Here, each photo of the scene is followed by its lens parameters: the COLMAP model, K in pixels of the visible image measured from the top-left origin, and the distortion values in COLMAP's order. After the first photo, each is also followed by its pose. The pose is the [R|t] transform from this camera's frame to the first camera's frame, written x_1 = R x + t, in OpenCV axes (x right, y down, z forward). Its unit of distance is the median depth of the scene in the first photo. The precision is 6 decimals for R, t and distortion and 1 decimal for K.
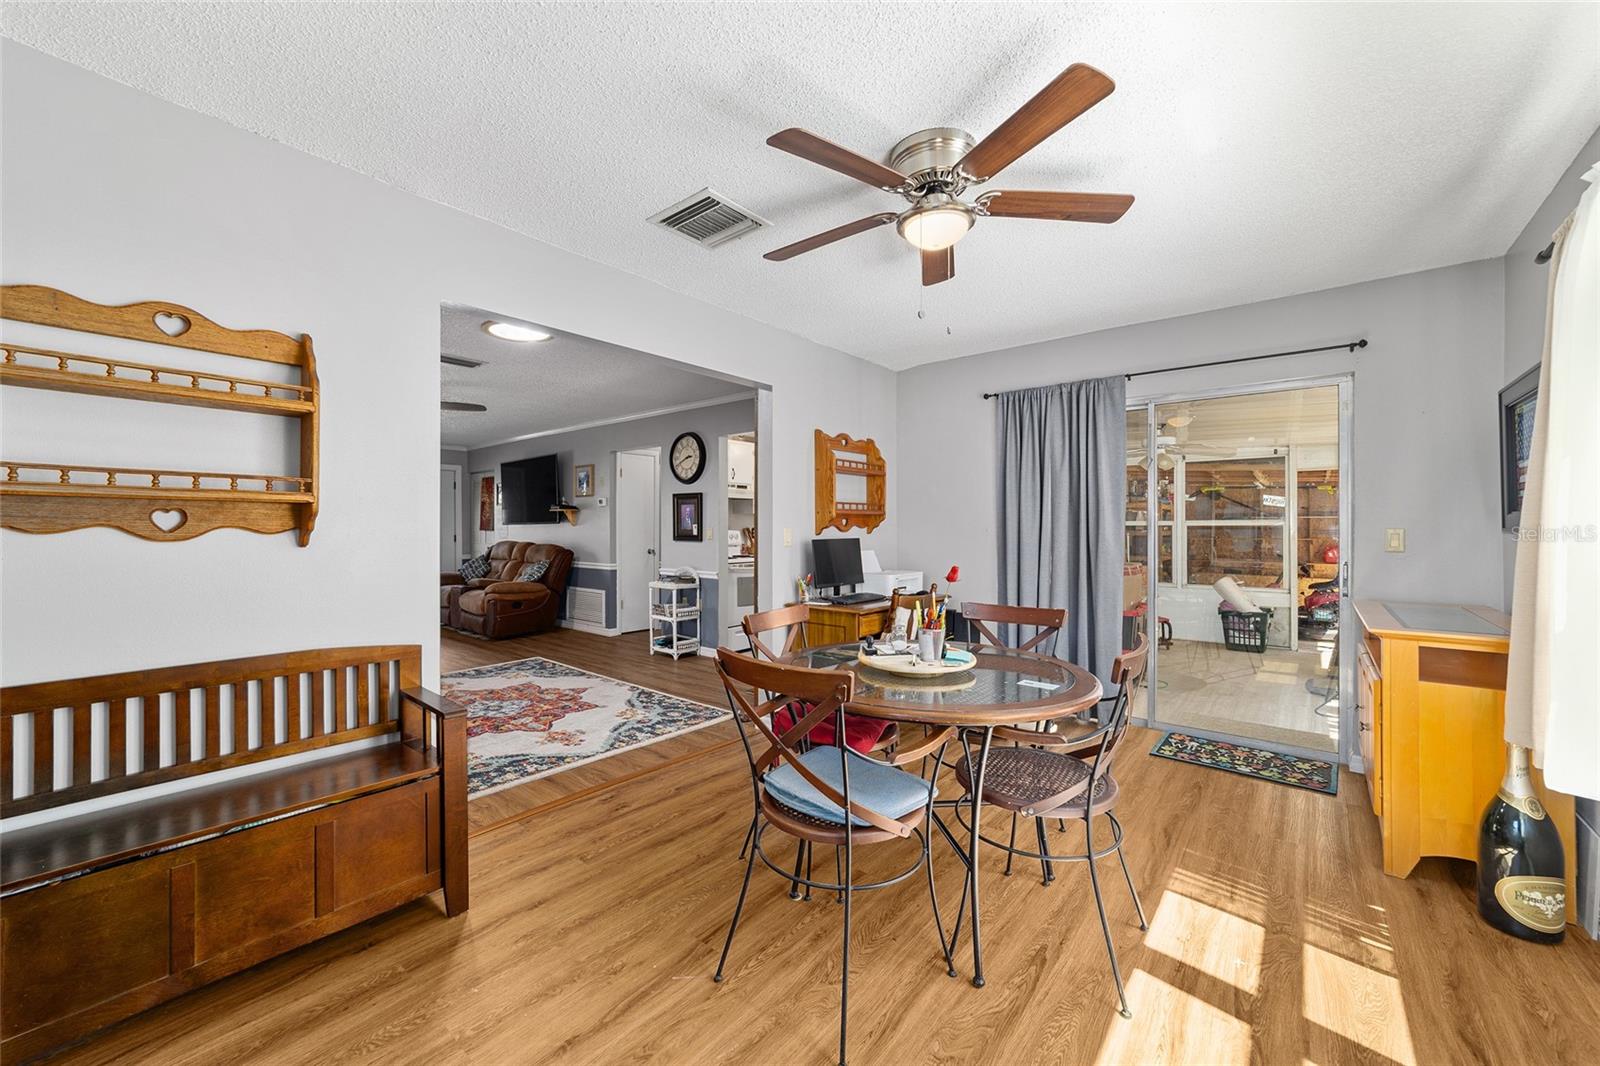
lens RADIAL K [[620.4, 0, 810.9], [0, 620.4, 535.1], [0, 0, 1]] dist [-0.024446, 0.009386]
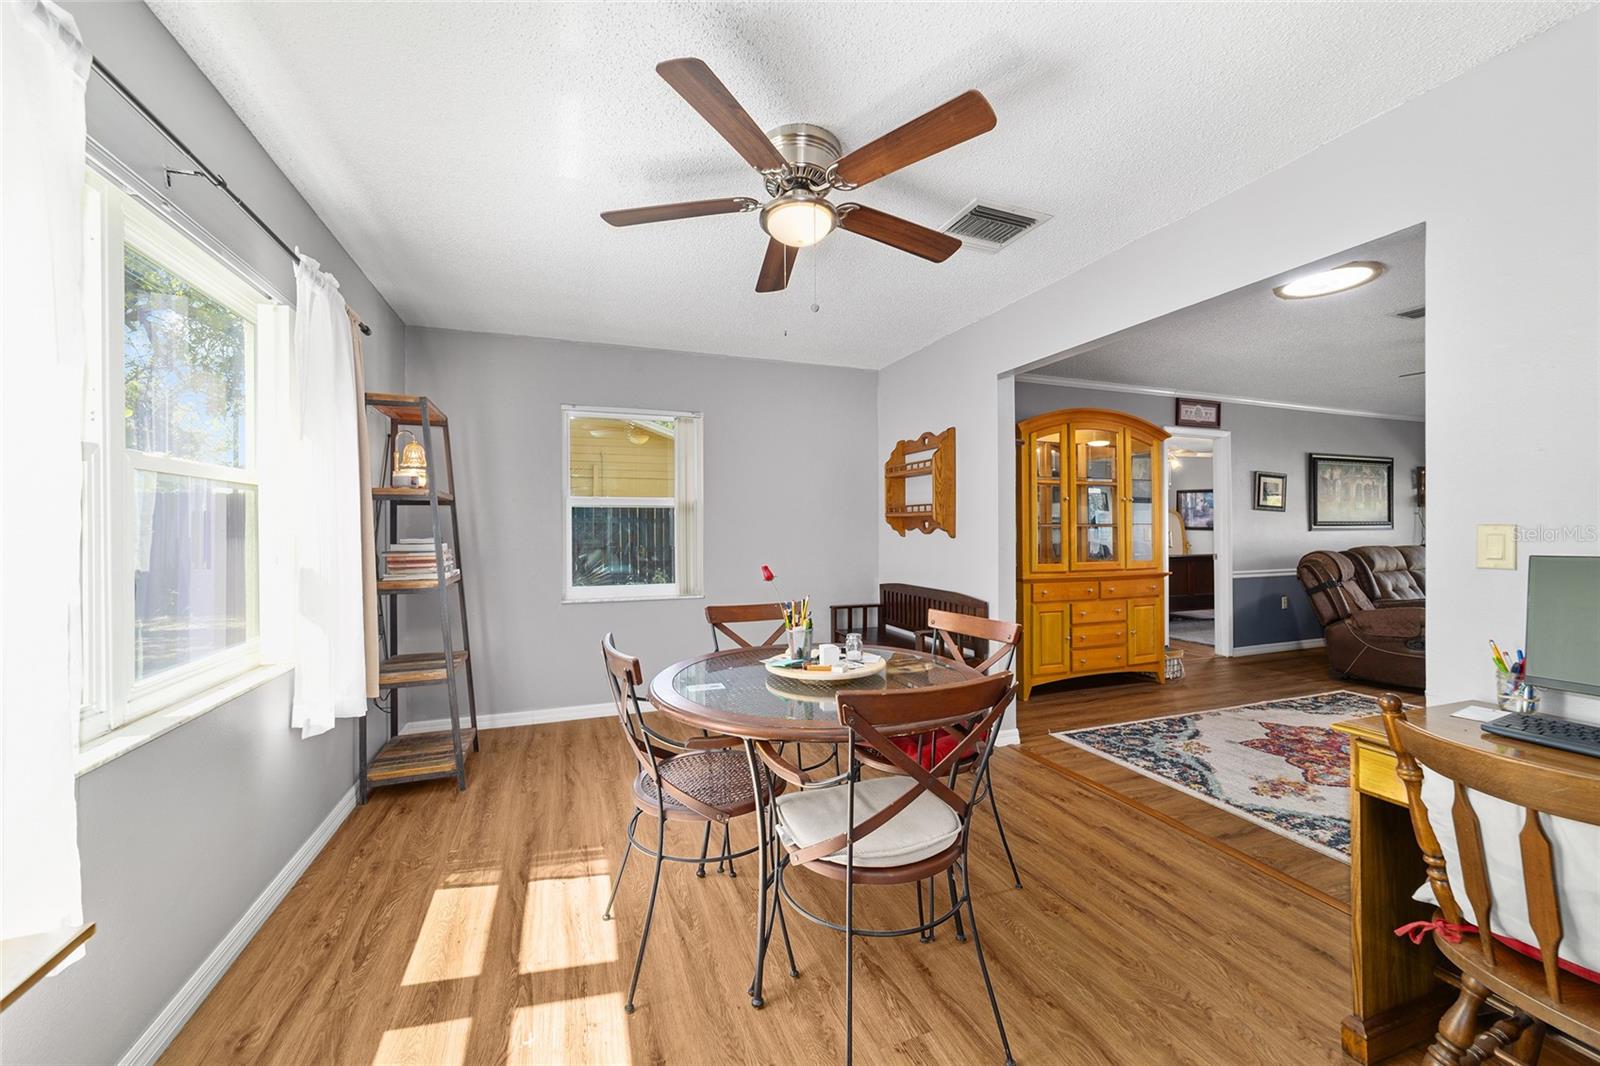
lens RADIAL K [[620.4, 0, 802.5], [0, 620.4, 517.8], [0, 0, 1]] dist [-0.024446, 0.009386]
pose [[-0.498383, -0.011737, -0.866878, 0.539103], [-0.007106, 0.999930, -0.009453, -0.012450], [0.866928, 0.001449, -0.498431, 0.750595]]
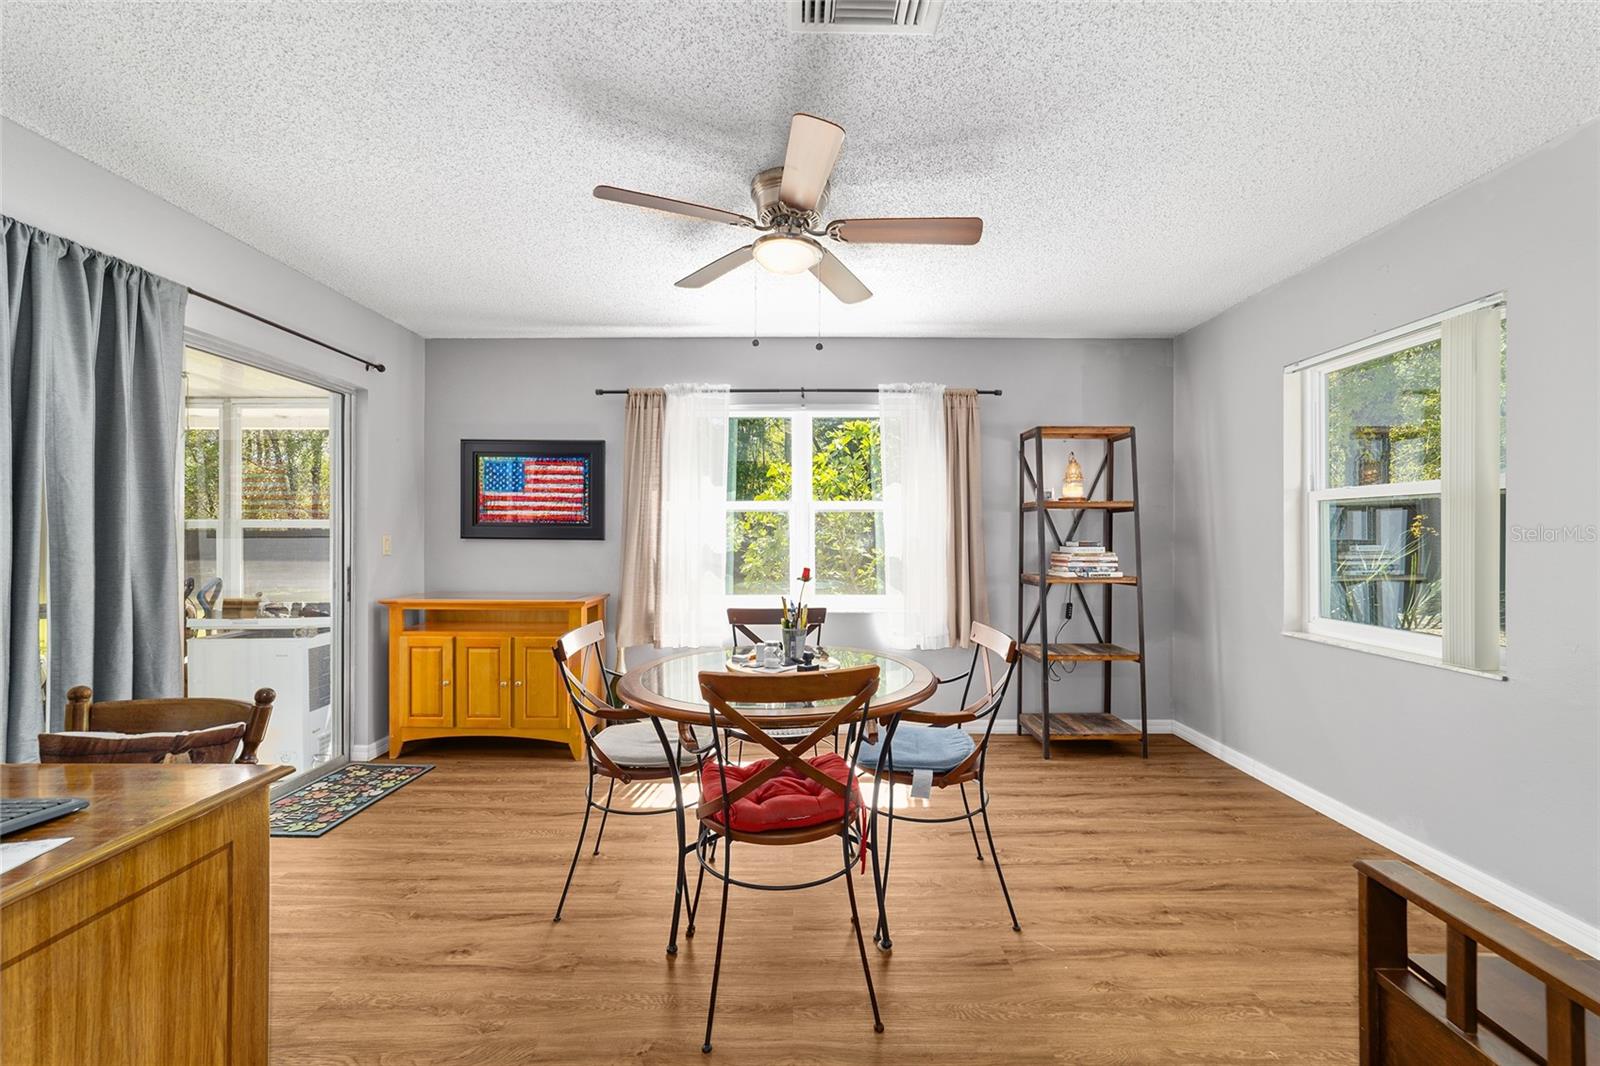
lens RADIAL K [[620.4, 0, 787.9], [0, 620.4, 527.8], [0, 0, 1]] dist [-0.024446, 0.009386]
pose [[-0.618283, 0.006372, 0.785930, -0.324701], [0.002337, 0.999978, -0.006268, -0.011361], [-0.785952, -0.002039, -0.618284, 0.836532]]
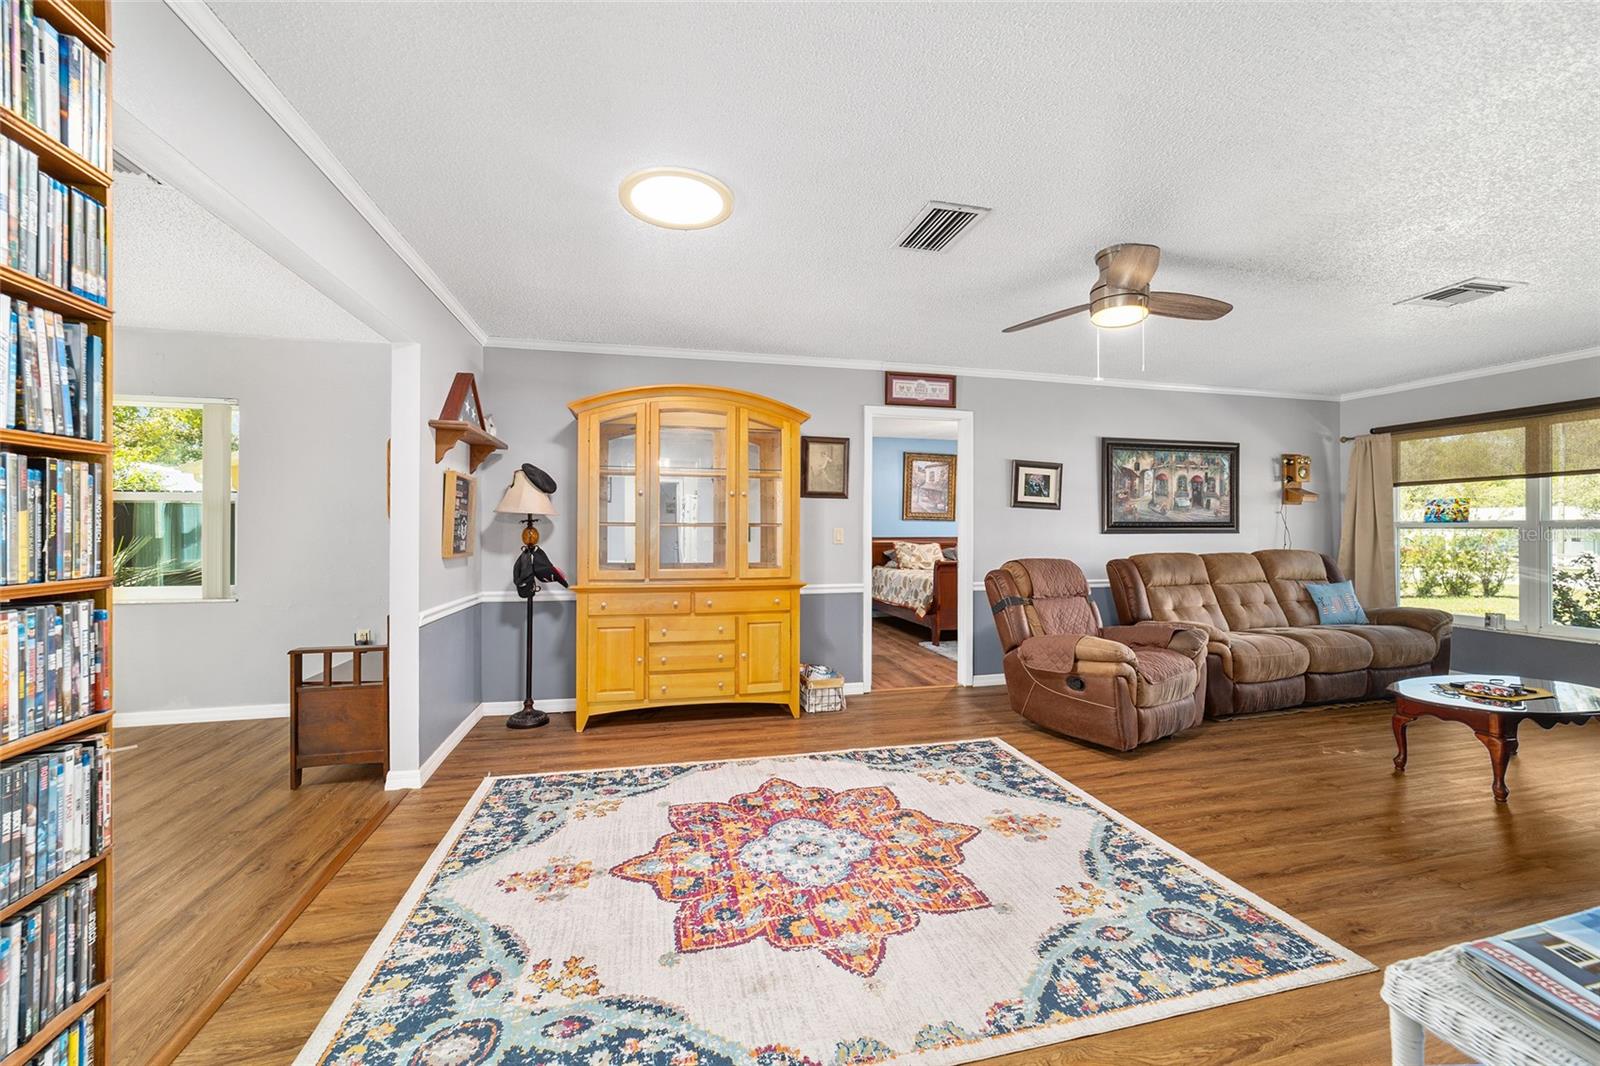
lens RADIAL K [[620.4, 0, 803.7], [0, 620.4, 537.1], [0, 0, 1]] dist [-0.024446, 0.009386]
pose [[-0.606052, 0.011545, -0.795341, -0.067106], [-0.007501, 0.999767, 0.020228, -0.017325], [0.795390, 0.018226, -0.605824, 1.369105]]
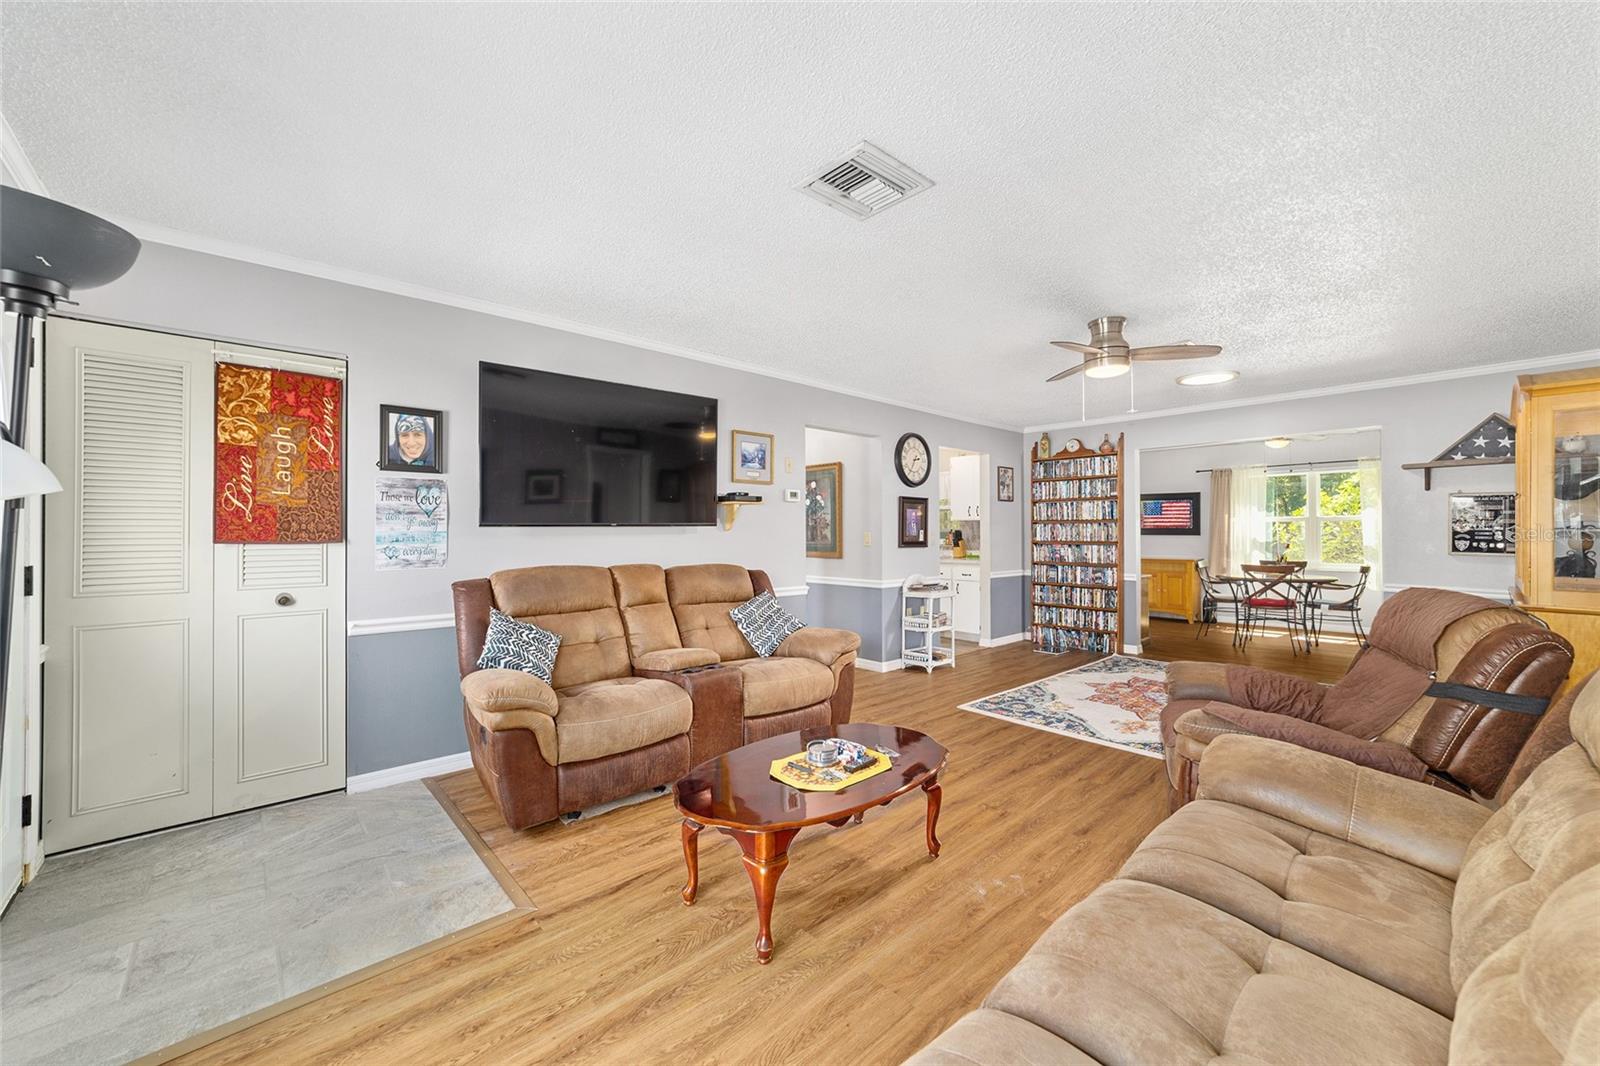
lens RADIAL K [[620.4, 0, 796.4], [0, 620.4, 529.5], [0, 0, 1]] dist [-0.024446, 0.009386]
pose [[0.149980, 0.003488, 0.988683, -1.733712], [0.009089, 0.999947, -0.004906, -0.021470], [-0.988647, 0.009722, 0.149941, 1.544090]]
